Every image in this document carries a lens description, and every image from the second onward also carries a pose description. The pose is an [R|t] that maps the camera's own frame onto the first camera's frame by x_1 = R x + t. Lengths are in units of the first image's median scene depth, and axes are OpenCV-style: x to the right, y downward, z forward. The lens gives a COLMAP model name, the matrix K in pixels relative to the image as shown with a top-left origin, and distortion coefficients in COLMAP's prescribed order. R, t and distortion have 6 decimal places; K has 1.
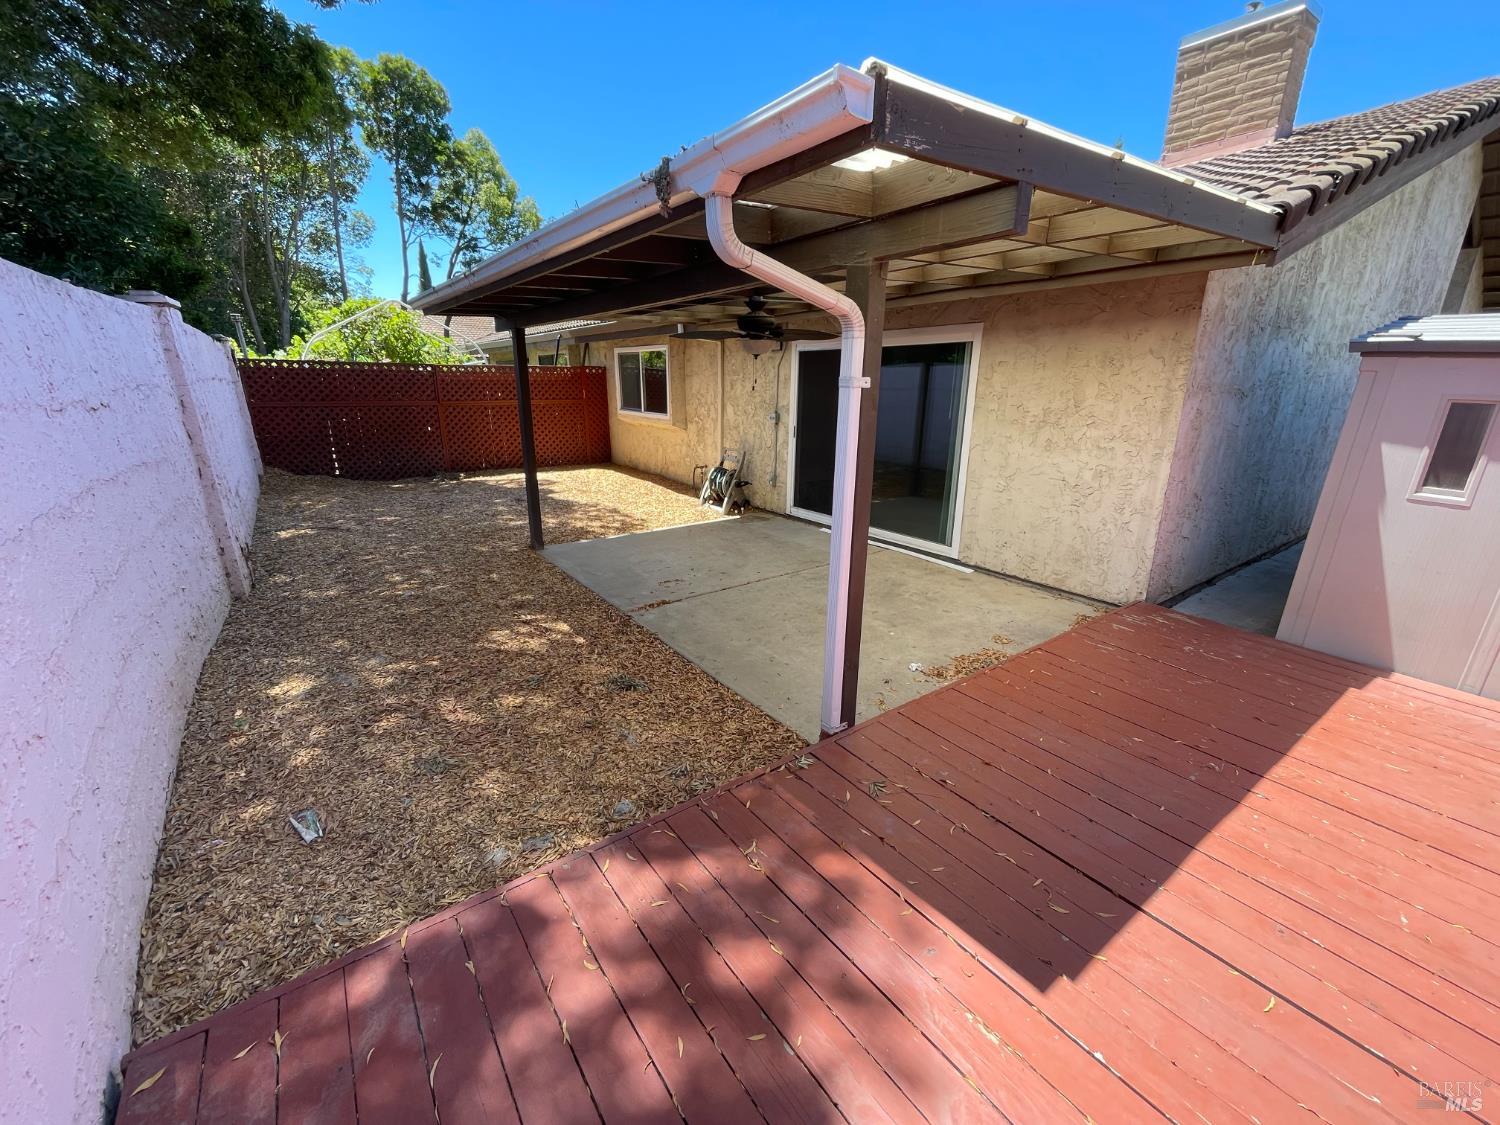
lens RADIAL K [[608.2, 0, 754.2], [0, 608.2, 562.3], [0, 0, 1]] dist [-0.001722, -0.000185]
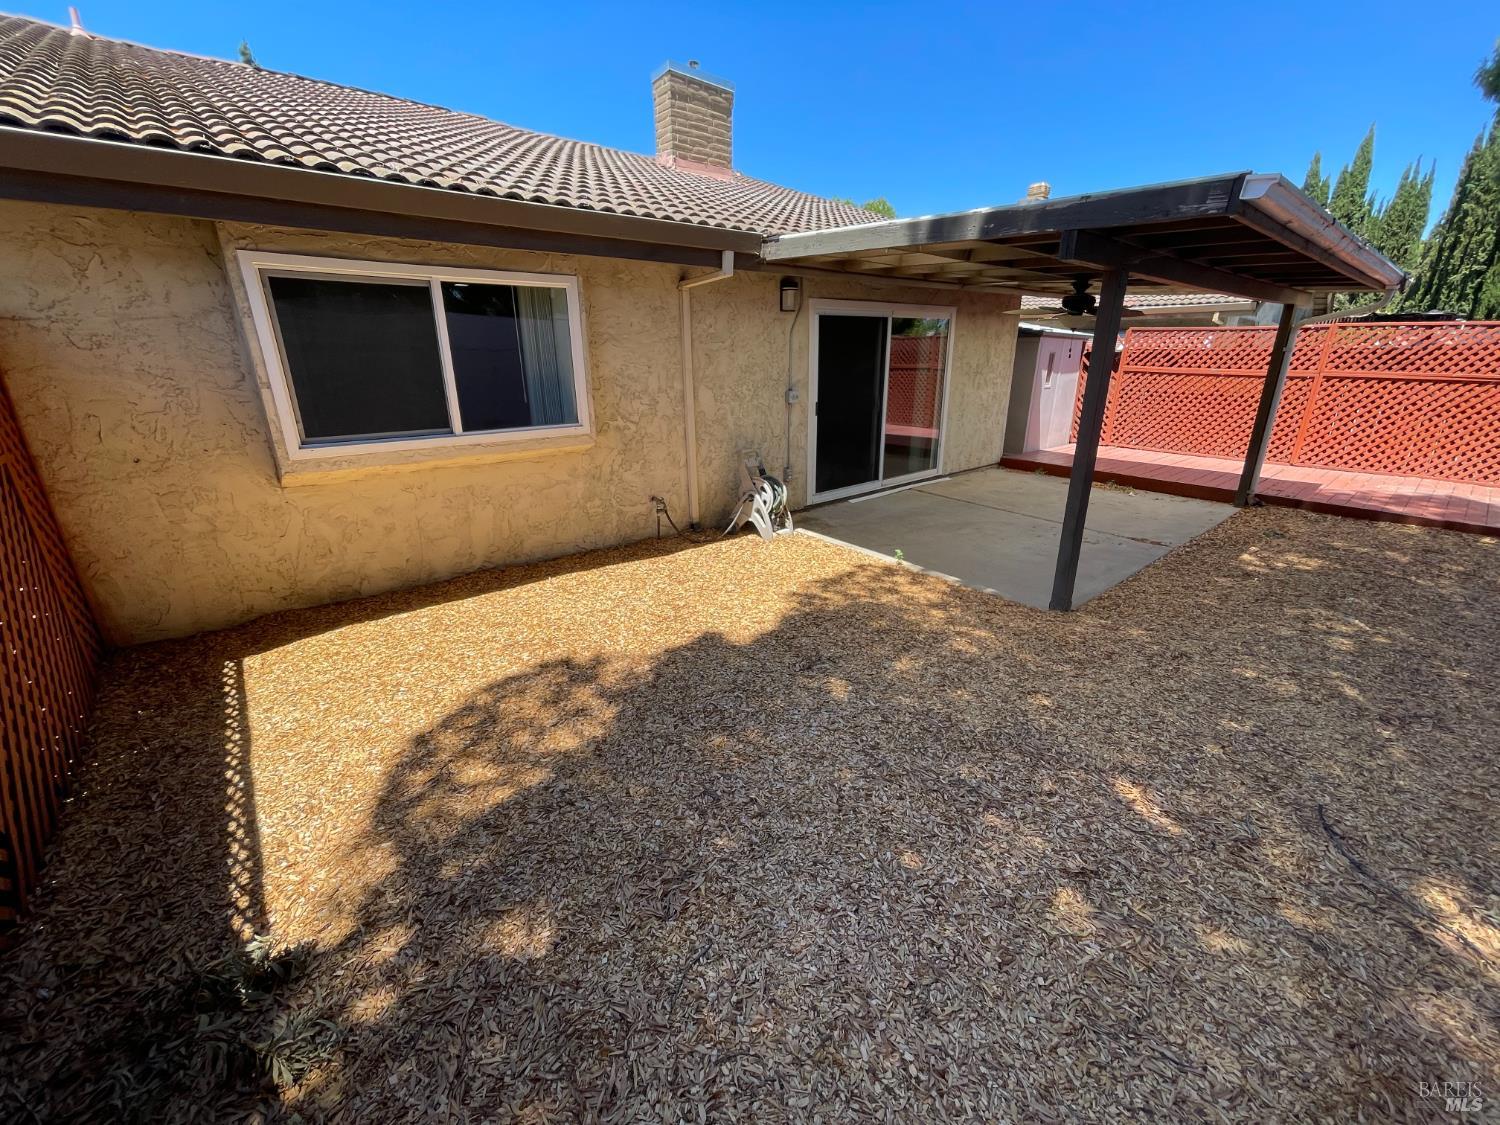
lens RADIAL K [[608.2, 0, 754.2], [0, 608.2, 562.3], [0, 0, 1]] dist [-0.001722, -0.000185]
pose [[-0.068504, -0.342889, 0.936875, -0.820777], [0.285631, 0.893029, 0.347727, -0.348256], [-0.955888, 0.291421, 0.036764, 1.120458]]
